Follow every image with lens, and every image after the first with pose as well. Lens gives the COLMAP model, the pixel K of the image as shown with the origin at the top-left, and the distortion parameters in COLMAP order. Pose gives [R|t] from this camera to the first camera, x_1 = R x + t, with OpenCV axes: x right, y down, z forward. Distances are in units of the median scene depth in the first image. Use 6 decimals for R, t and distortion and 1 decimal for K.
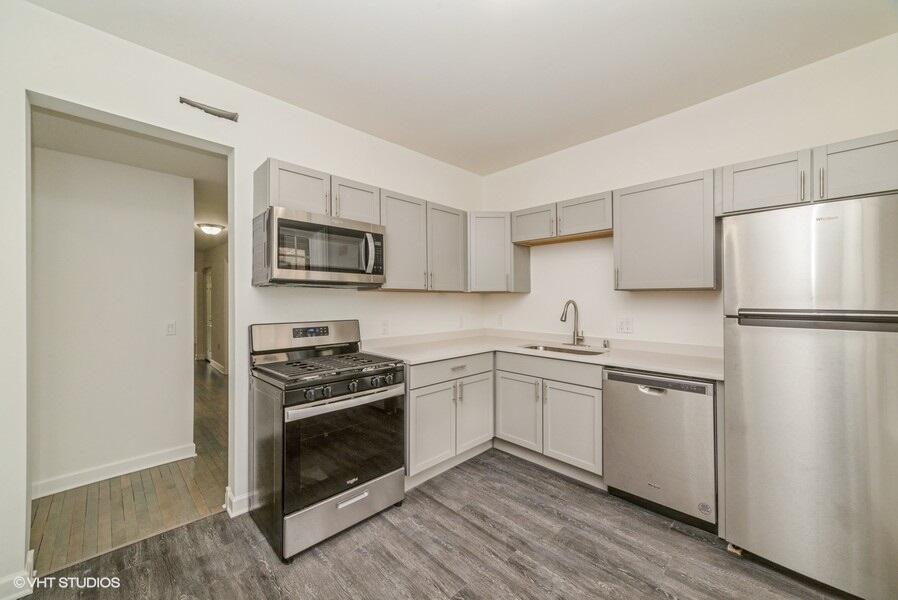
lens RADIAL K [[343.8, 0, 446.0], [0, 343.8, 299.8], [0, 0, 1]] dist [-0.000089, 0.000063]
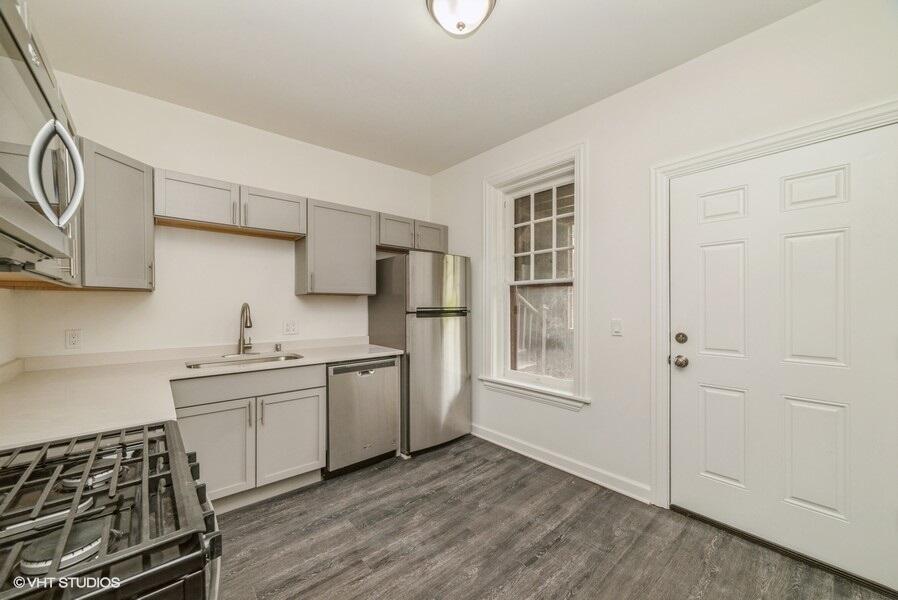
lens RADIAL K [[343.8, 0, 446.0], [0, 343.8, 299.8], [0, 0, 1]] dist [-0.000089, 0.000063]
pose [[0.072346, 0.003753, 0.997373, -0.667393], [0.001451, 0.999991, -0.003868, -0.005946], [-0.997379, 0.001727, 0.072339, 0.608995]]
